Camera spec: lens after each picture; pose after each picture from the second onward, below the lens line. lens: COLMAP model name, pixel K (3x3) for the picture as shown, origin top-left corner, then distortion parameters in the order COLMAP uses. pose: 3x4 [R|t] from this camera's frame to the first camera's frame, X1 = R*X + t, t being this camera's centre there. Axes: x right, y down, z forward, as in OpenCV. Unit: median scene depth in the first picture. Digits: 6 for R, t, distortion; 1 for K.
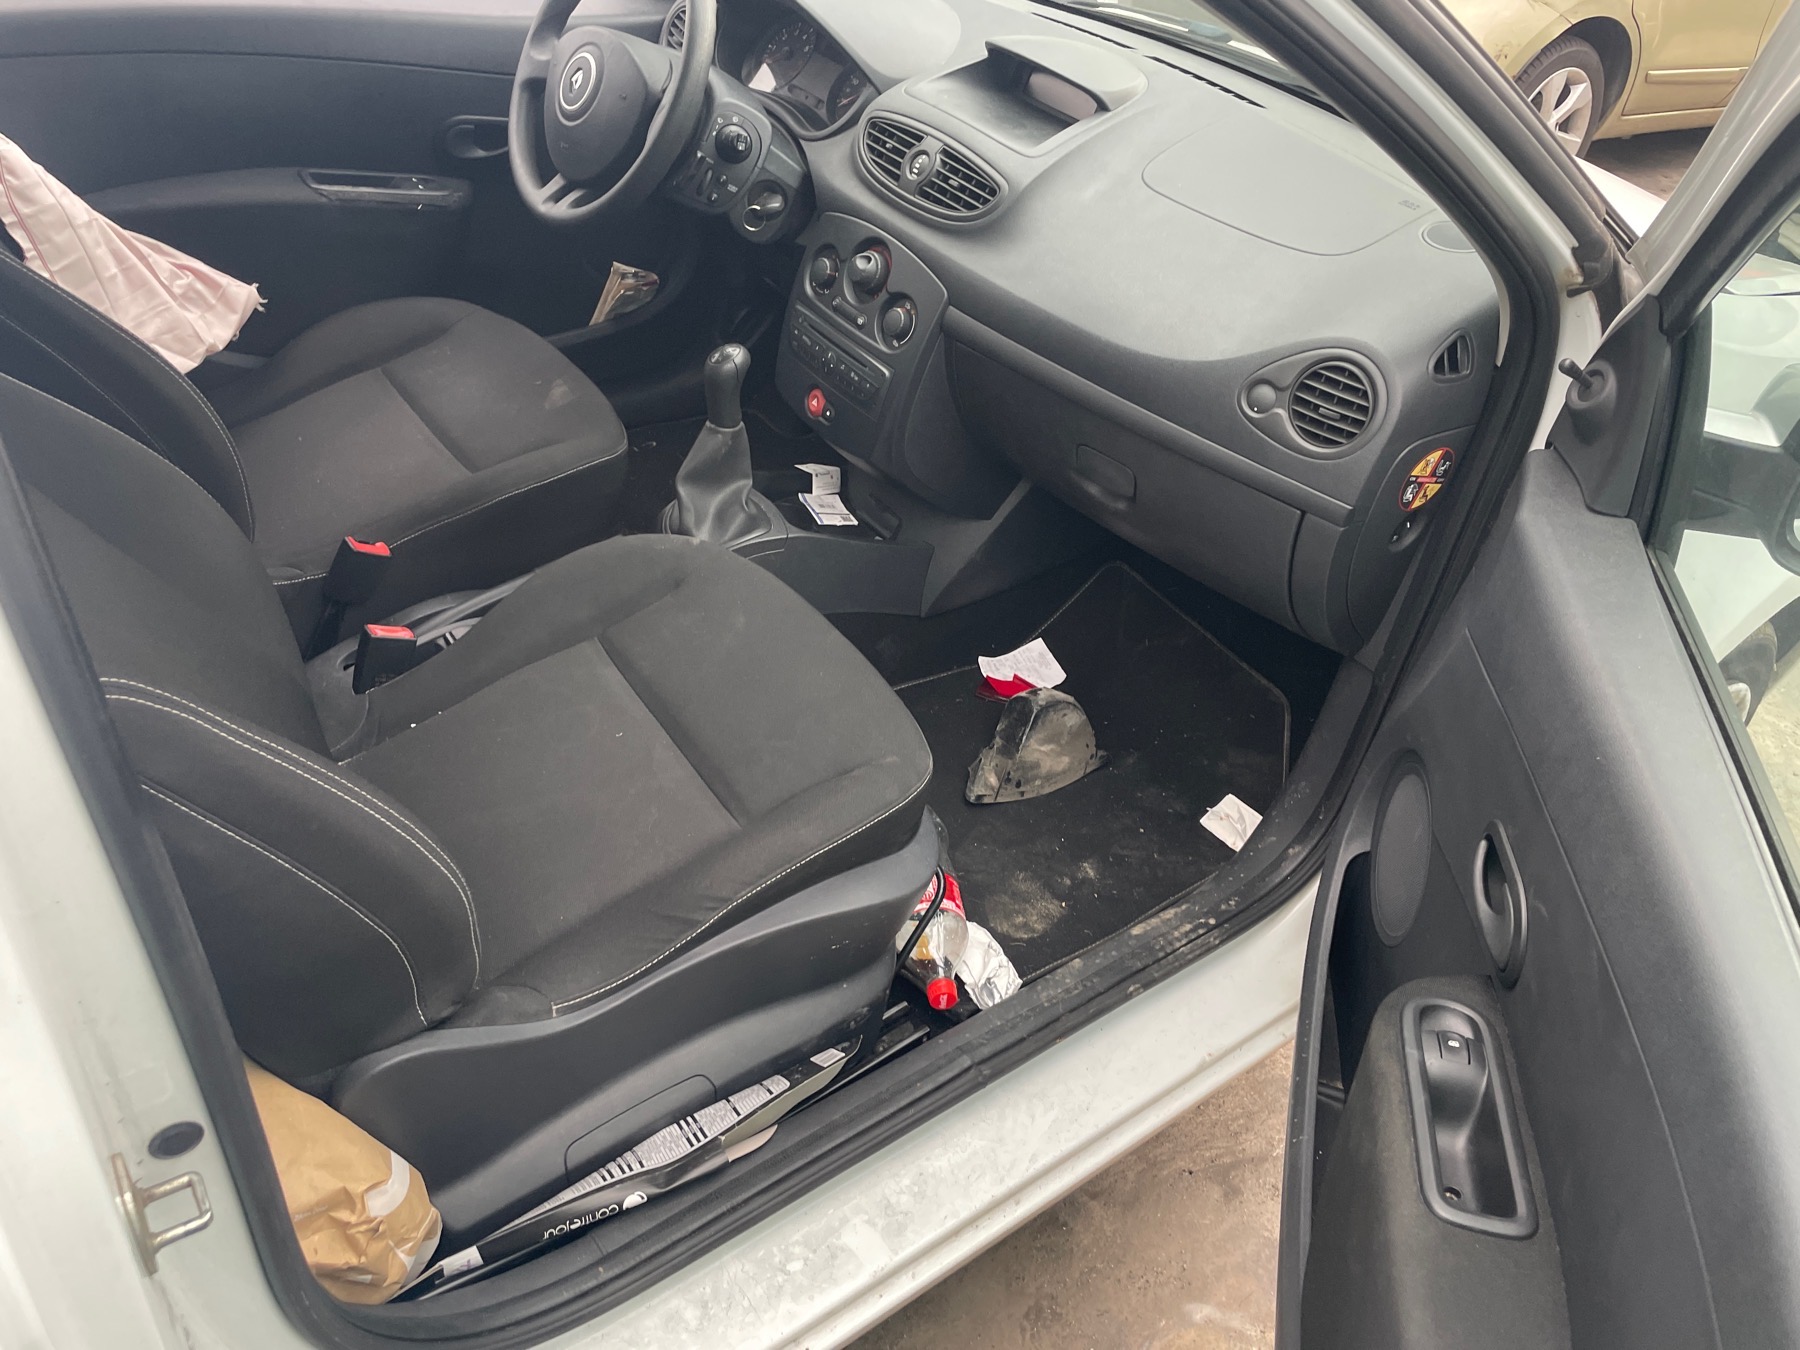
lens RADIAL K [[1364.8, 0, 908.2], [0, 1364.8, 670.0], [0, 0, 1]] dist [0.078234, -0.105993]
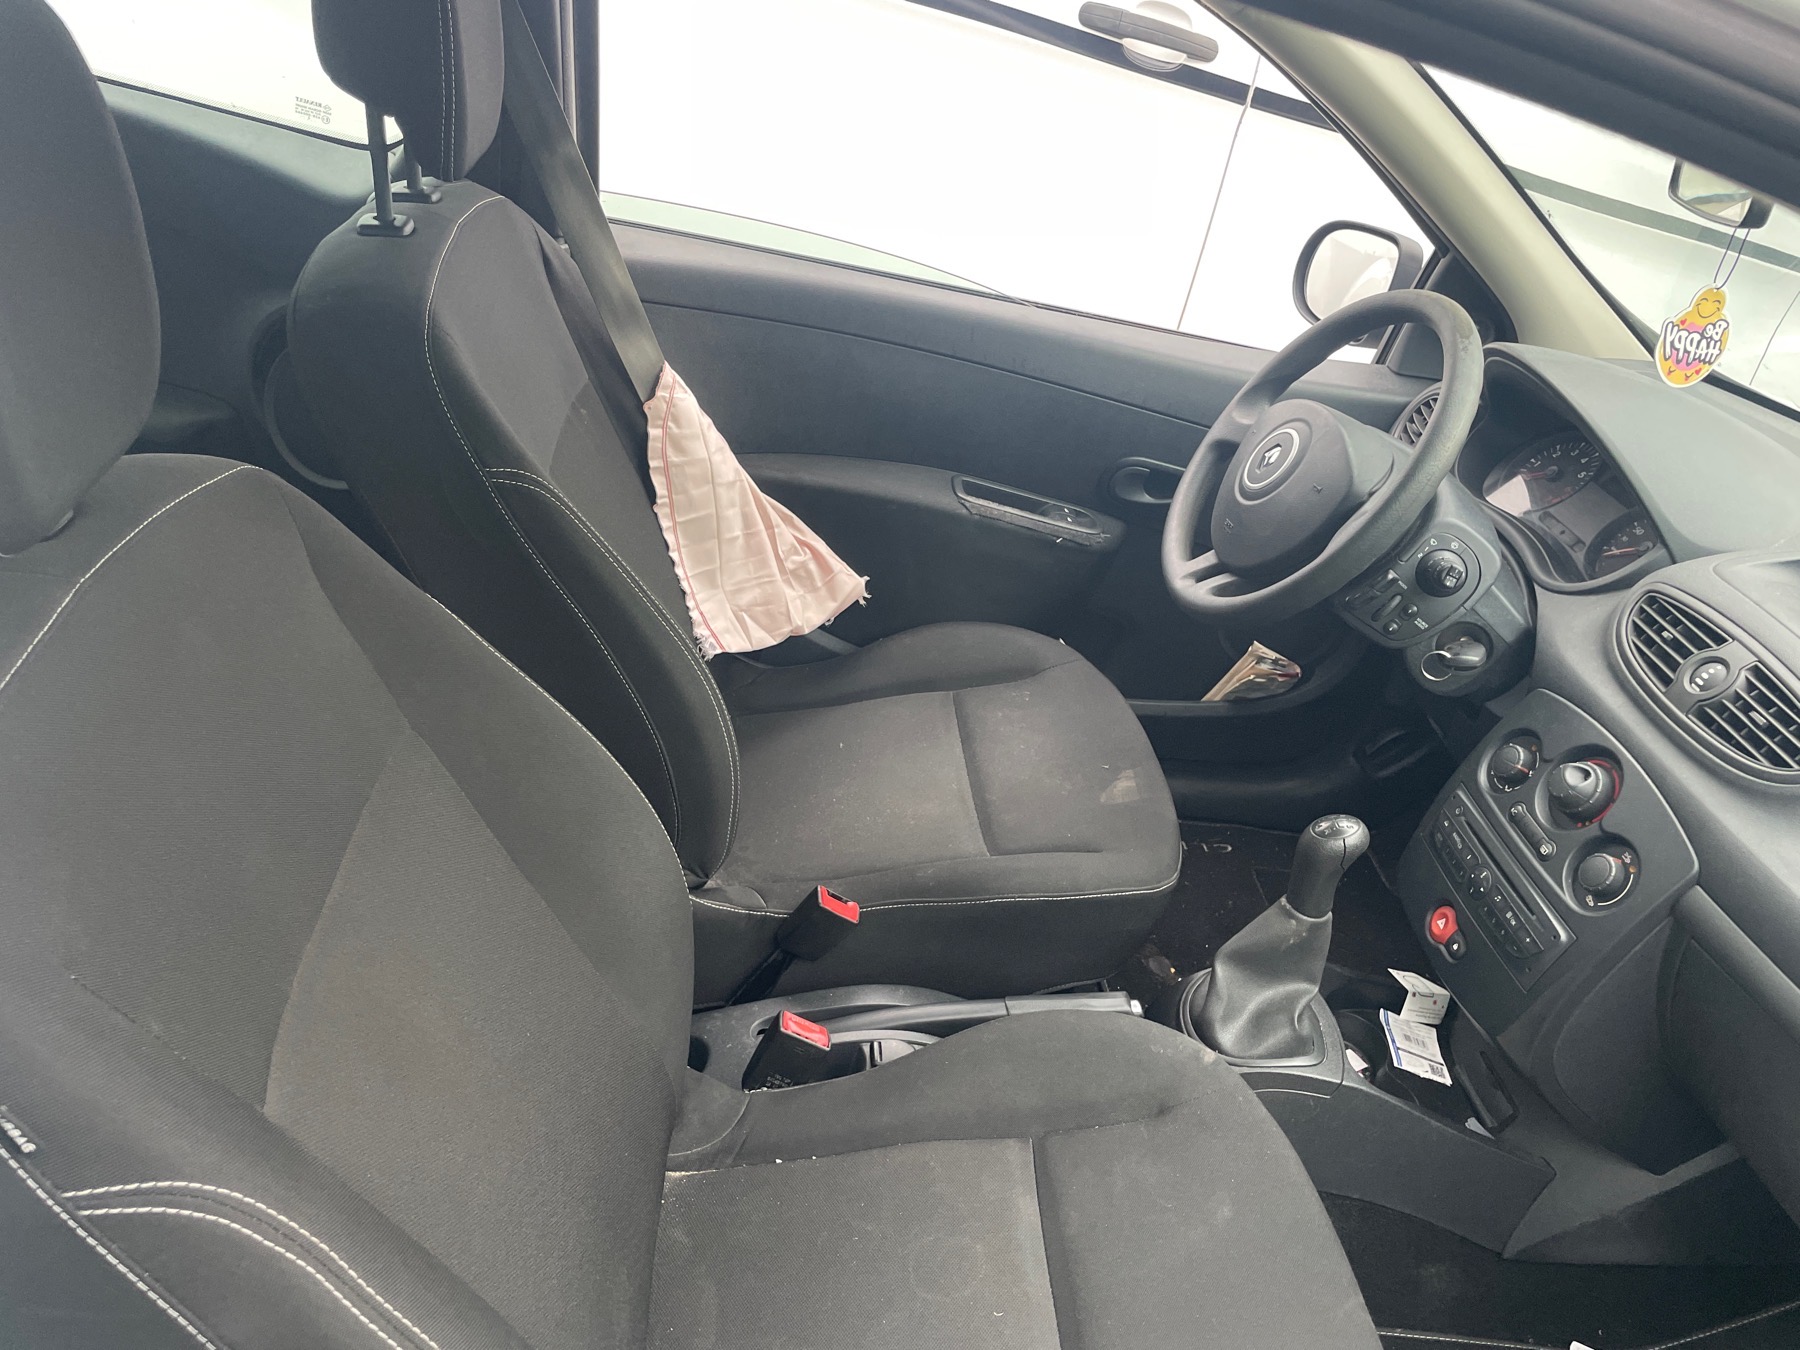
lens RADIAL K [[1364.8, 0, 886.8], [0, 1364.8, 675.9], [0, 0, 1]] dist [0.078234, -0.105993]
pose [[0.848951, 0.288571, -0.442729, -0.032153], [-0.371054, 0.922008, -0.110546, -0.127877], [0.376299, 0.258124, 0.889815, 0.211272]]
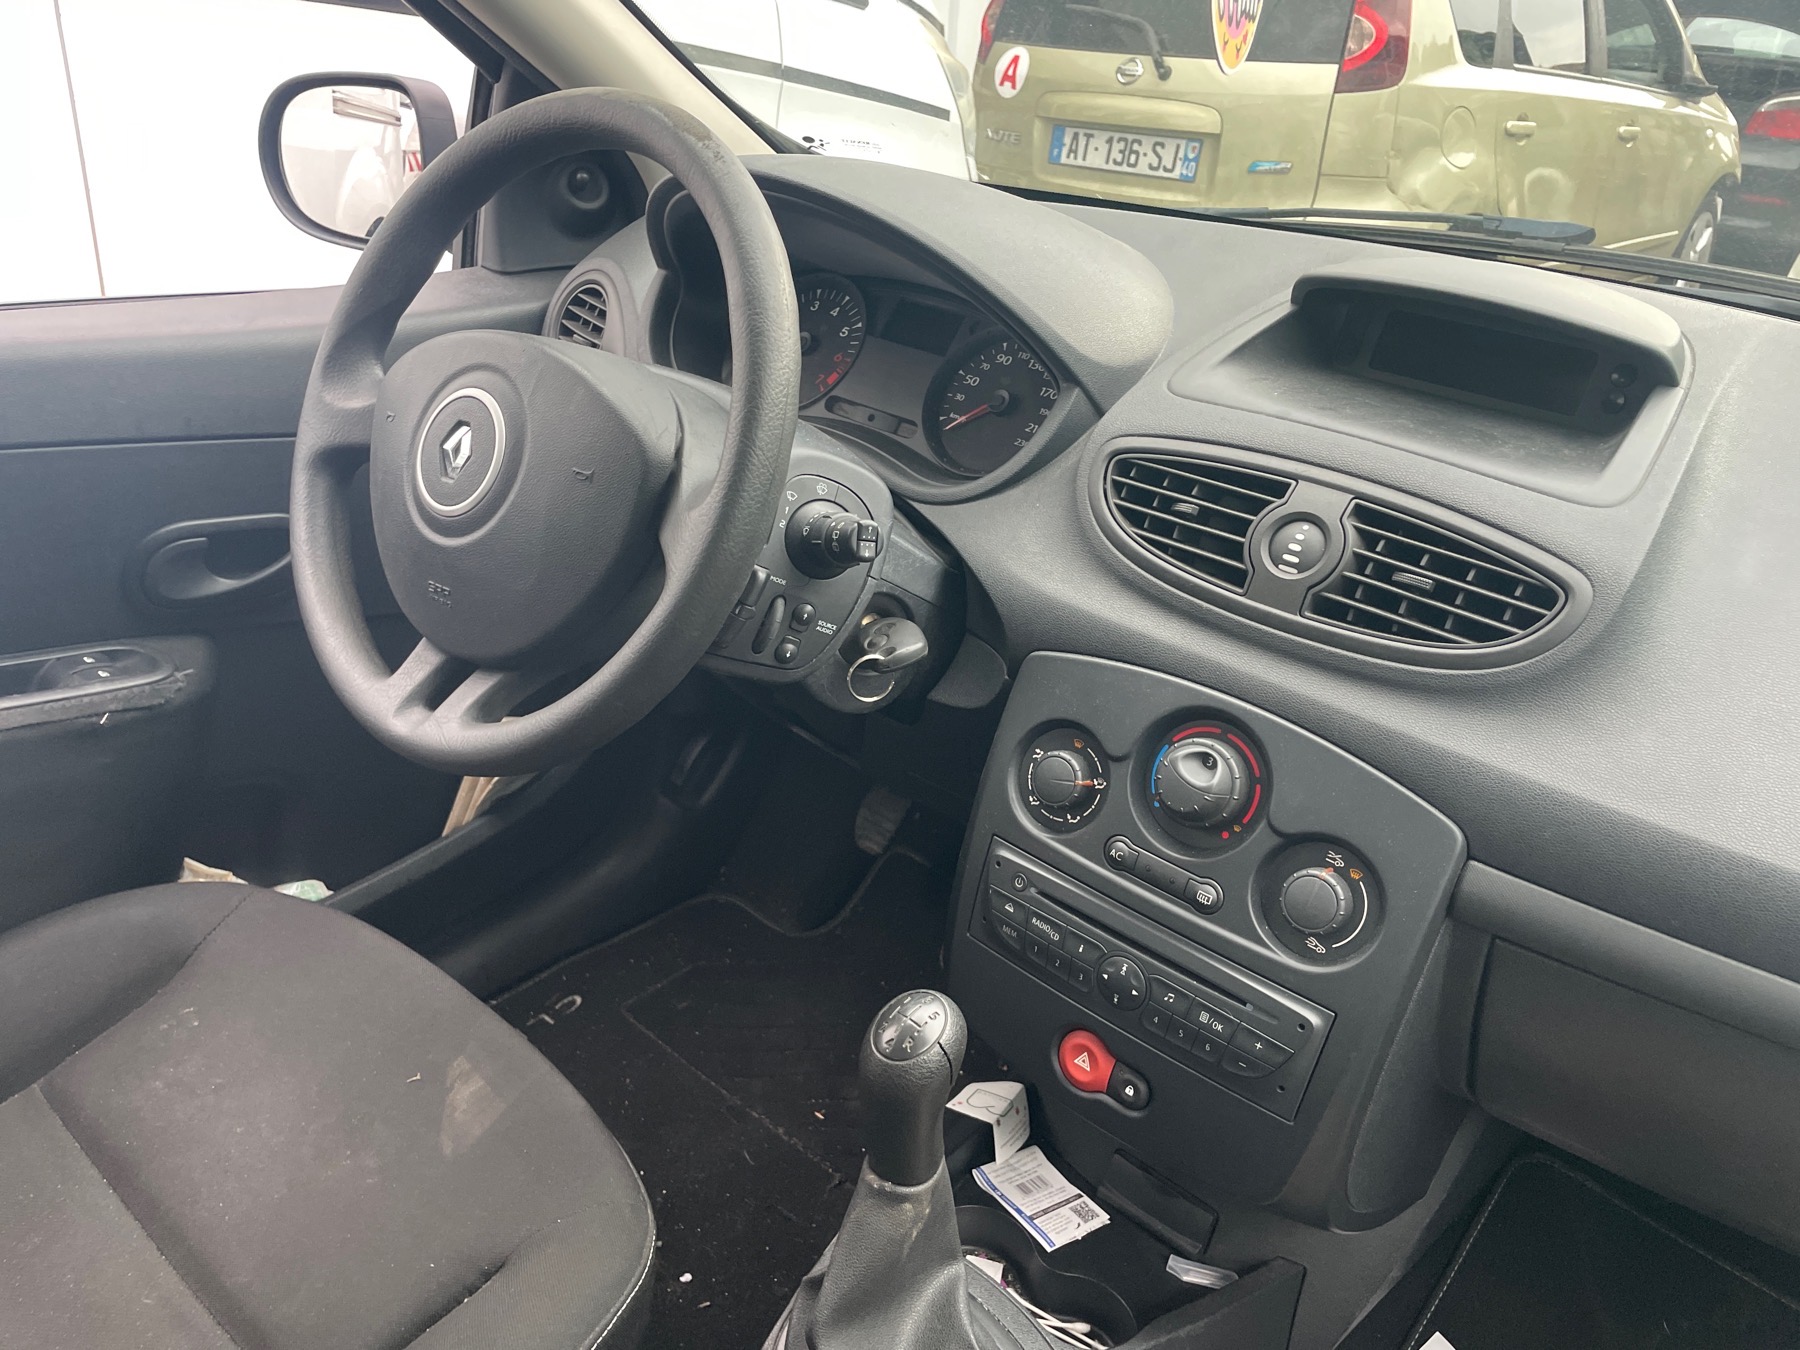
lens RADIAL K [[1364.8, 0, 887.5], [0, 1364.8, 685.0], [0, 0, 1]] dist [0.078234, -0.105993]
pose [[0.975929, -0.143172, 0.164513, -0.187169], [0.167028, 0.975716, -0.141705, -0.263986], [-0.140230, 0.165772, 0.976143, 0.555175]]
